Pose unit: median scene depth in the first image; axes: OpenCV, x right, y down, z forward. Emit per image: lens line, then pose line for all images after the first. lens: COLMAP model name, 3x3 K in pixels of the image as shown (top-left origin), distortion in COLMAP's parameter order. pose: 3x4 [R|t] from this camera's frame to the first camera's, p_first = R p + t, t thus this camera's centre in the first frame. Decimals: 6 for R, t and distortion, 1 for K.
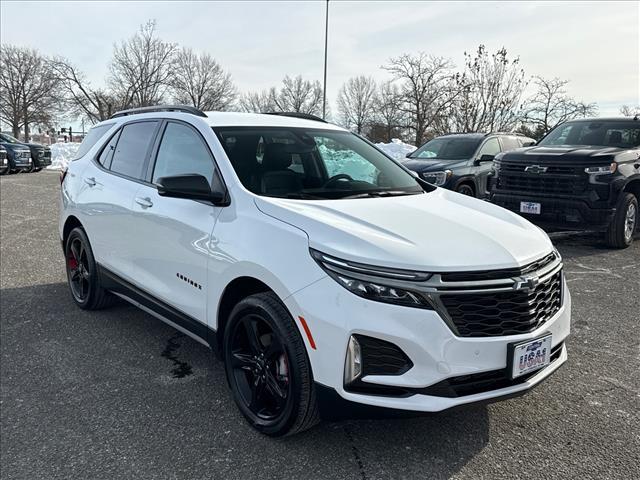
lens RADIAL K [[591.7, 0, 319.7], [0, 591.7, 238.0], [0, 0, 1]] dist [0.022304, 0.000000]
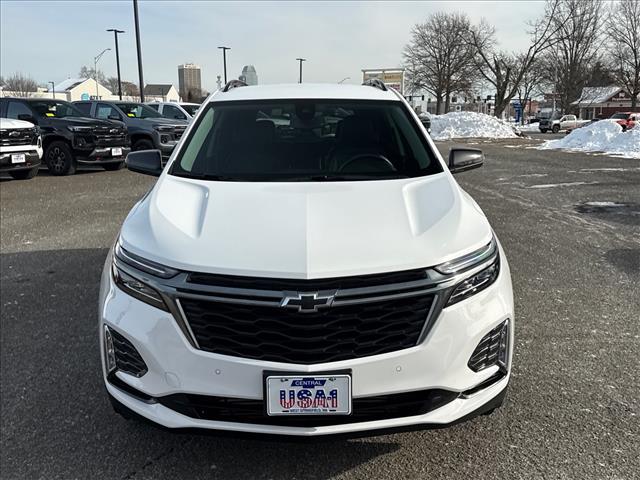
lens RADIAL K [[655.3, 0, 319.7], [0, 655.3, 242.4], [0, 0, 1]] dist [0.027679, 0.000000]
pose [[0.797862, 0.094965, -0.595313, 0.916503], [-0.071051, 0.995445, 0.063568, -0.058609], [0.598638, -0.008421, 0.800975, 0.345413]]
